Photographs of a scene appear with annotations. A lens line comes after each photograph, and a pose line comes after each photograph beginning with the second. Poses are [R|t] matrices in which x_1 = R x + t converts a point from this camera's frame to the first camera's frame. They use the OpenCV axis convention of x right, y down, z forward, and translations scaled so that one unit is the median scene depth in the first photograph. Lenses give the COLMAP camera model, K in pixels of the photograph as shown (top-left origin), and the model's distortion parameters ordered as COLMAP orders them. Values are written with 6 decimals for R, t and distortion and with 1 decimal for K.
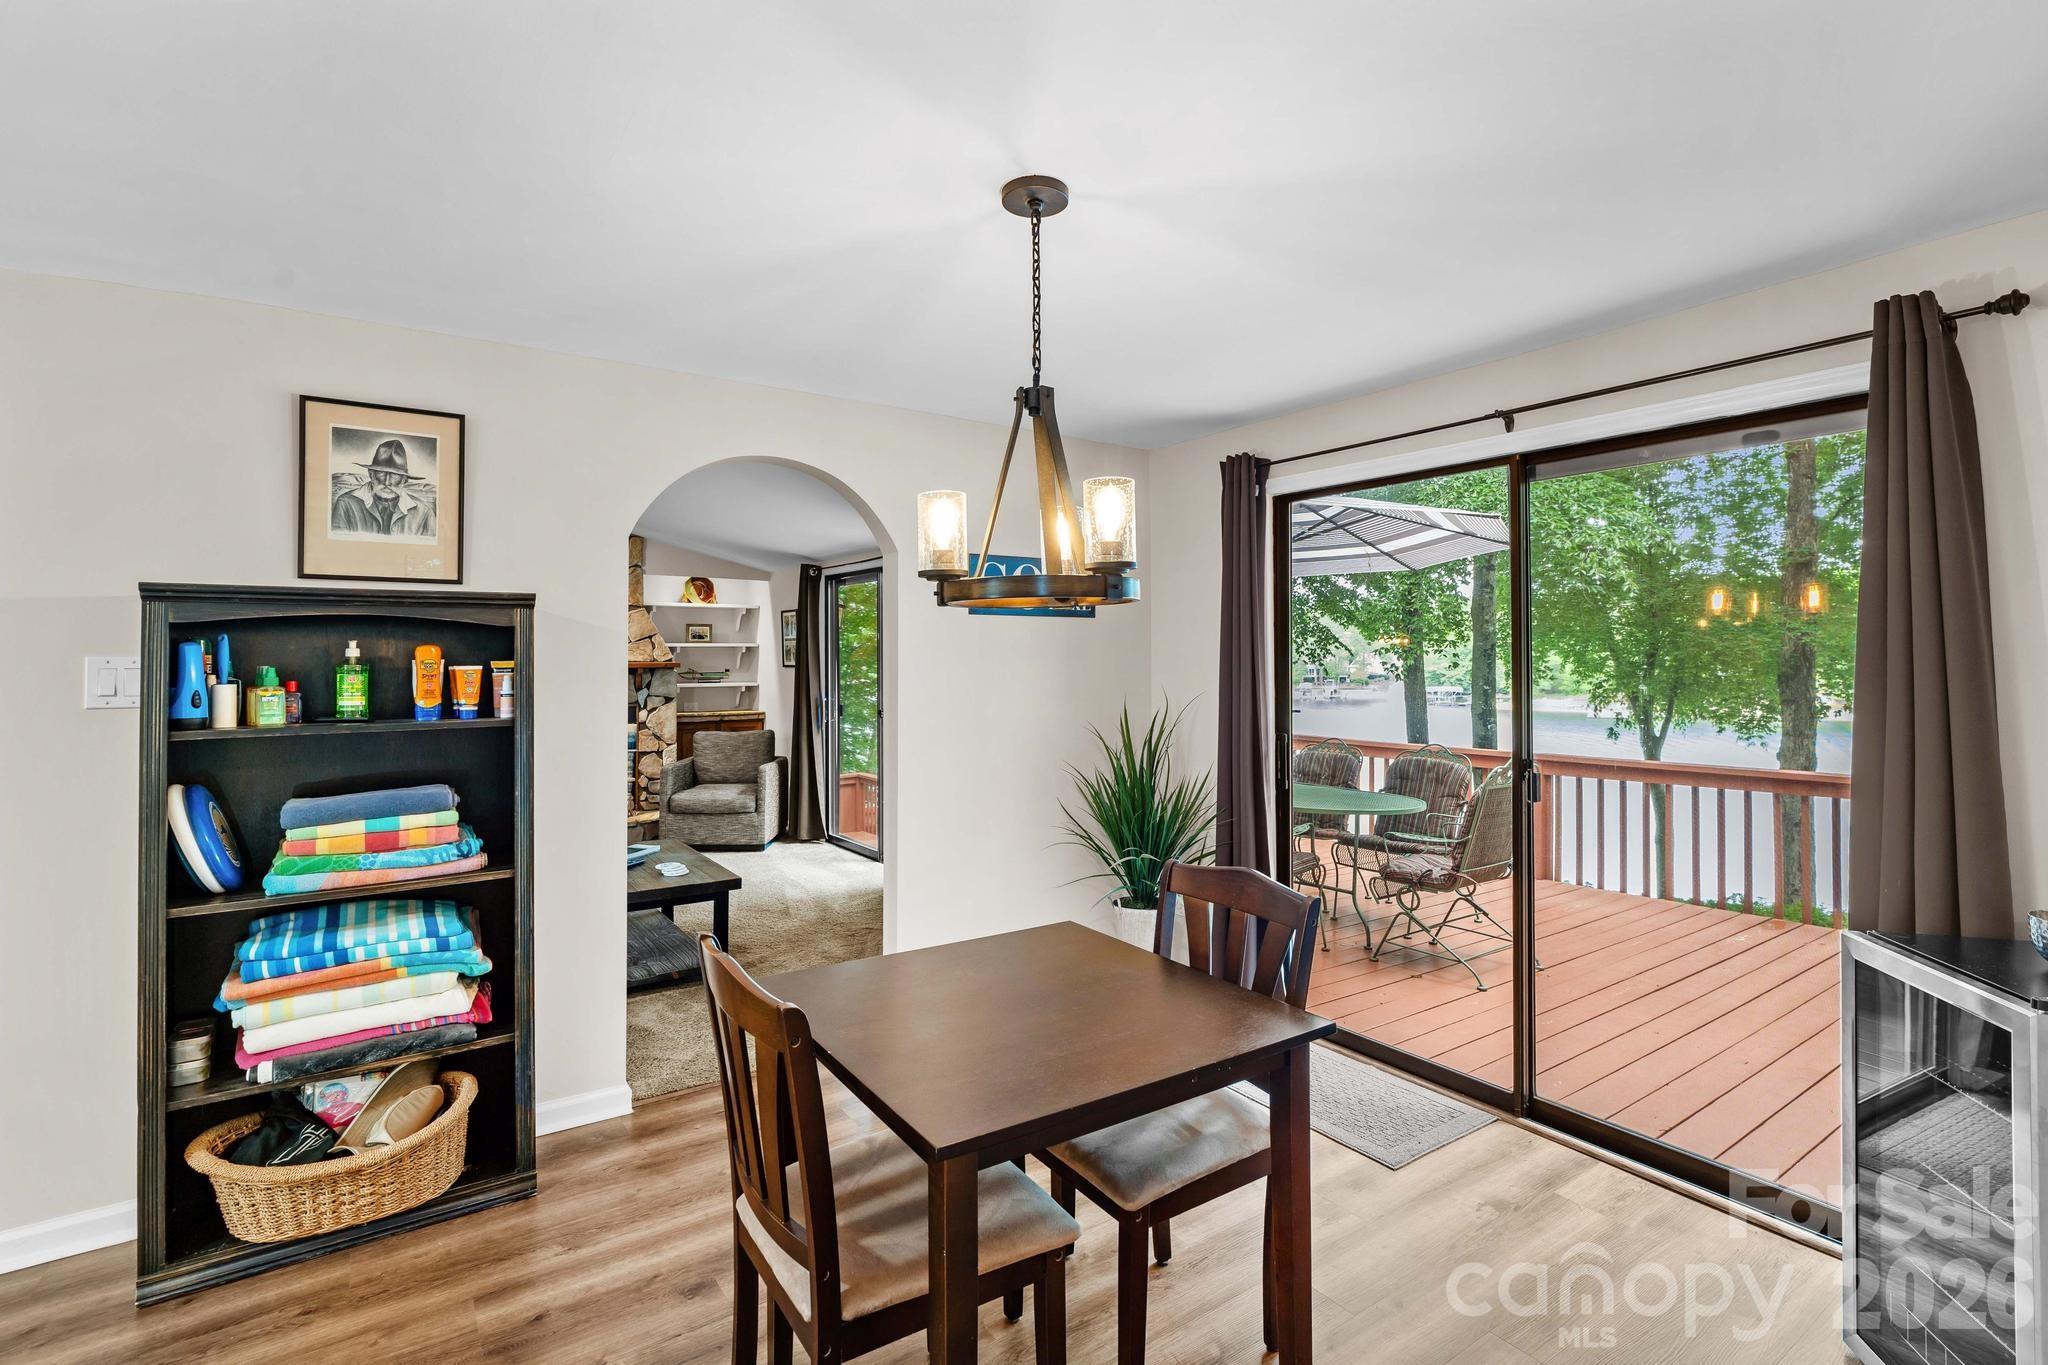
lens RADIAL K [[947.3, 0, 1016.9], [0, 947.3, 646.4], [0, 0, 1]] dist [-0.016347, 0.006063]
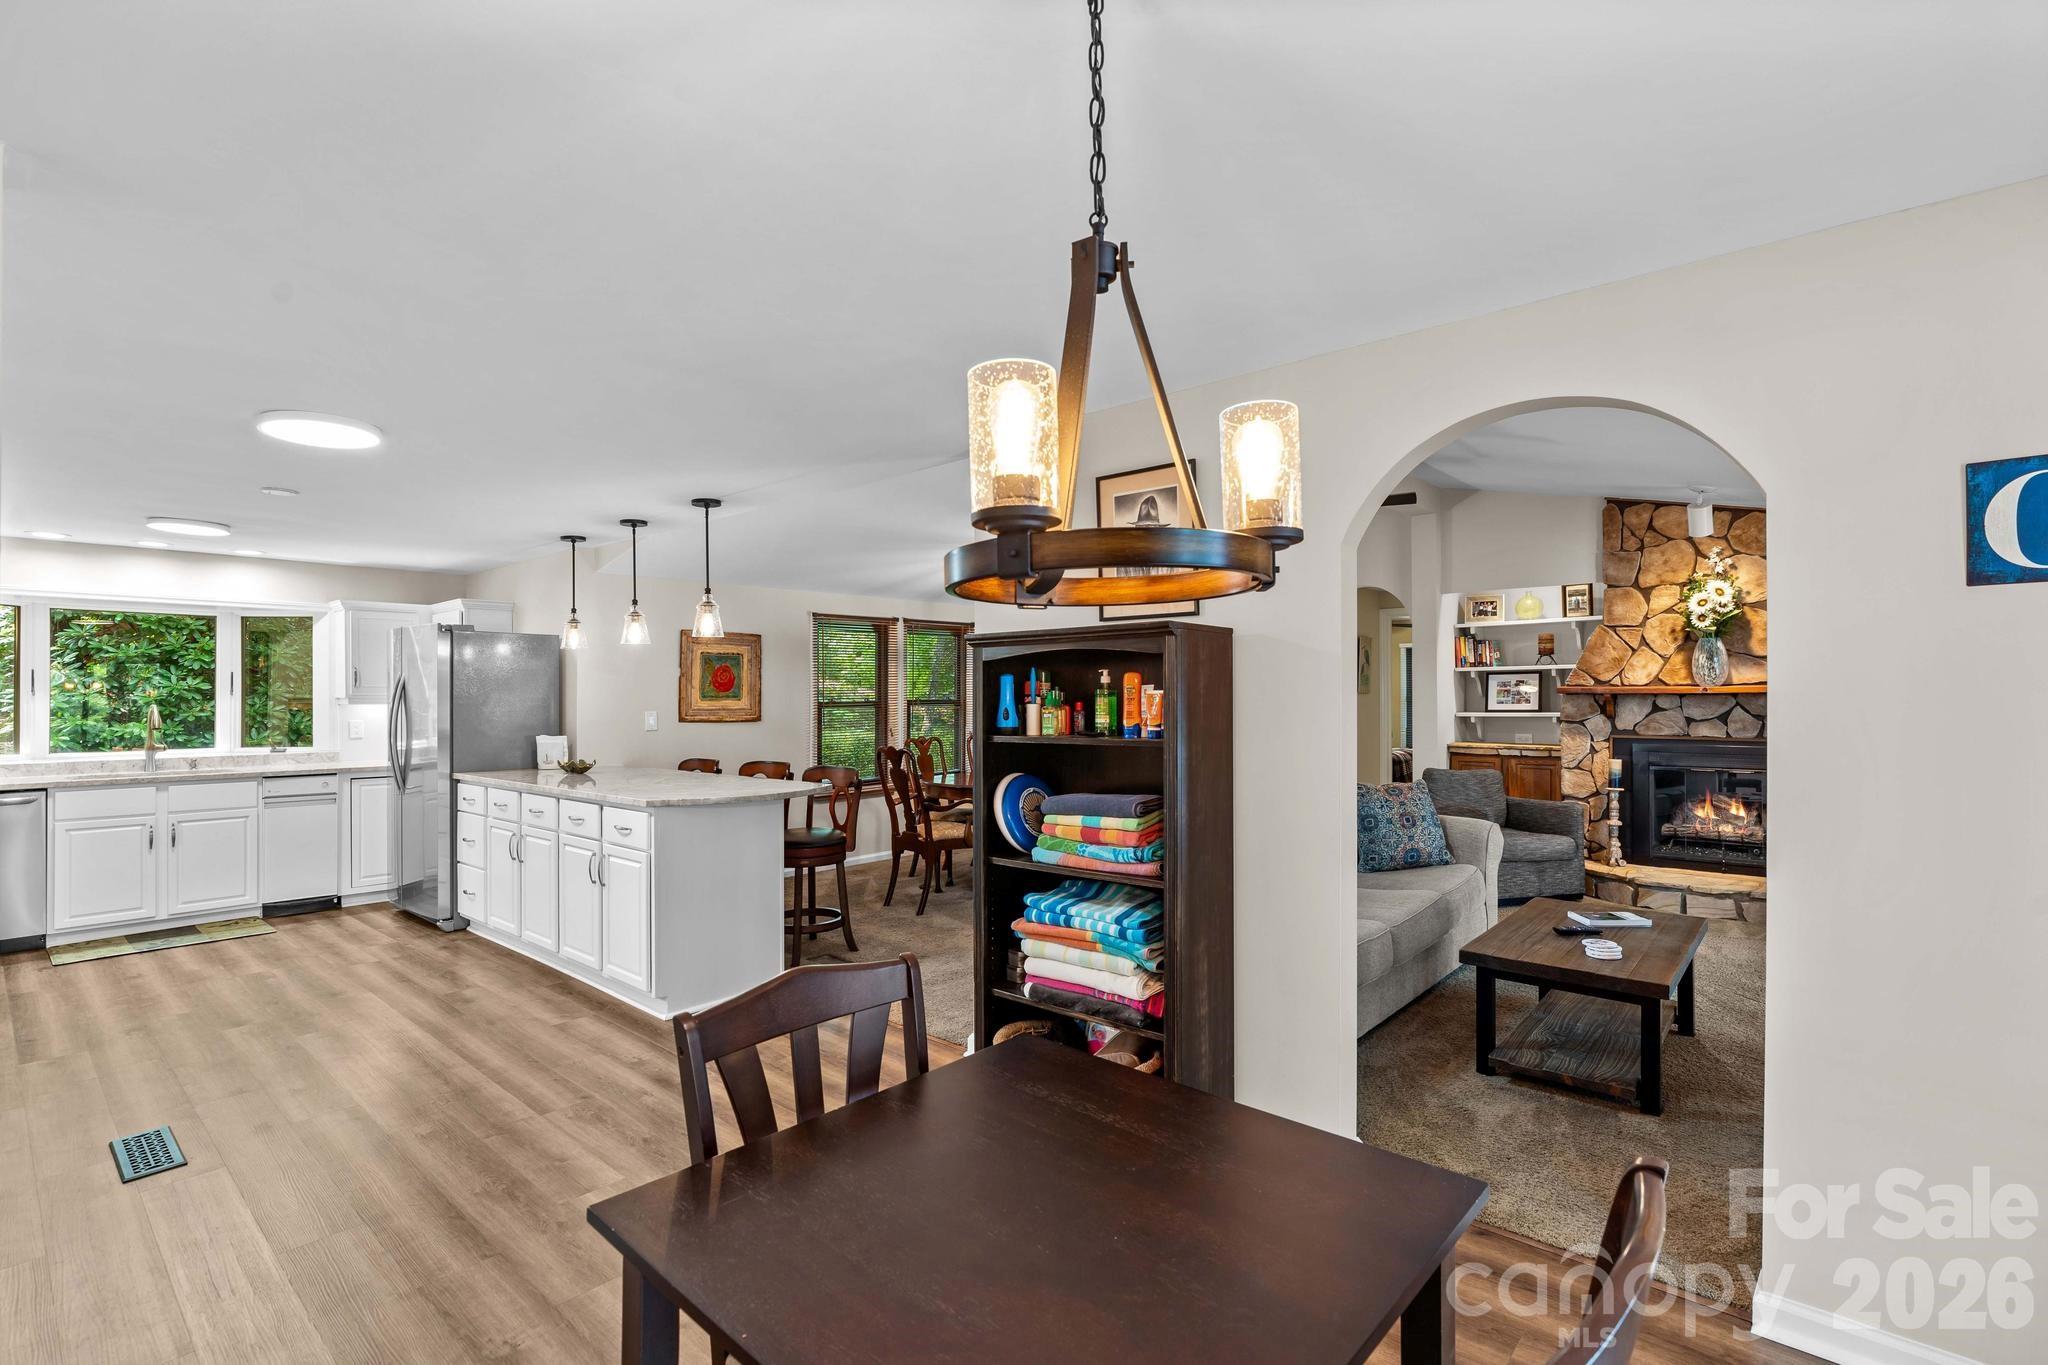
lens RADIAL K [[947.3, 0, 1027.1], [0, 947.3, 689.8], [0, 0, 1]] dist [-0.016347, 0.006063]
pose [[0.246998, -0.000512, -0.969016, 0.169232], [0.021346, 0.999760, 0.004913, 0.004252], [0.968781, -0.021899, 0.246950, 0.217014]]
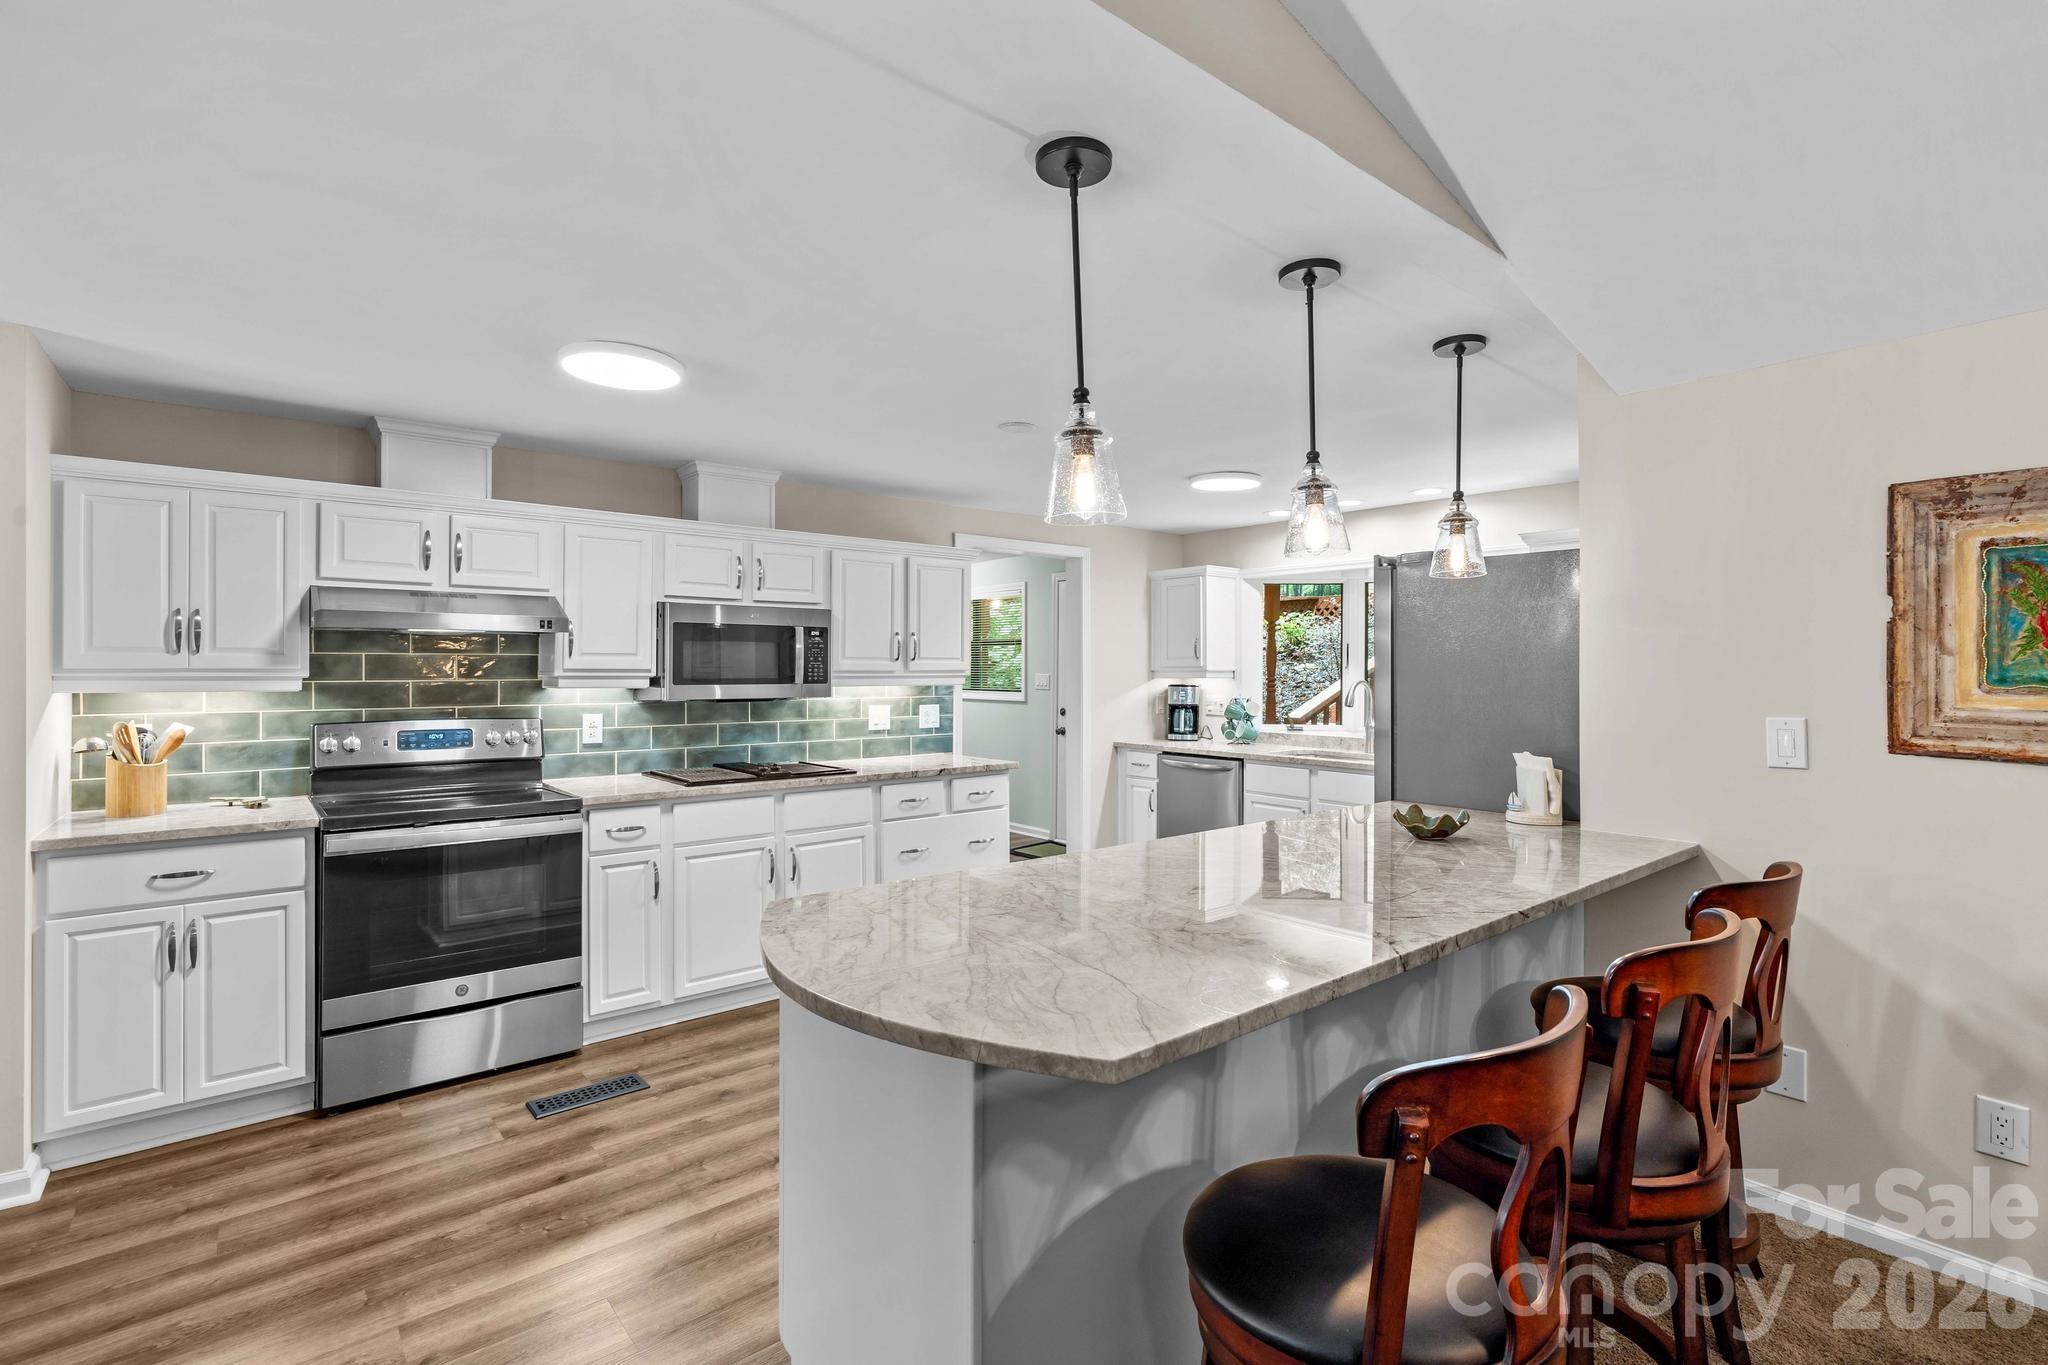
lens RADIAL K [[947.3, 0, 1016.2], [0, 947.3, 673.2], [0, 0, 1]] dist [-0.016347, 0.006063]
pose [[-0.995846, 0.005486, -0.090885, -0.504795], [0.006777, 0.999880, -0.013901, 0.008555], [0.090798, -0.014460, -0.995764, 0.411161]]
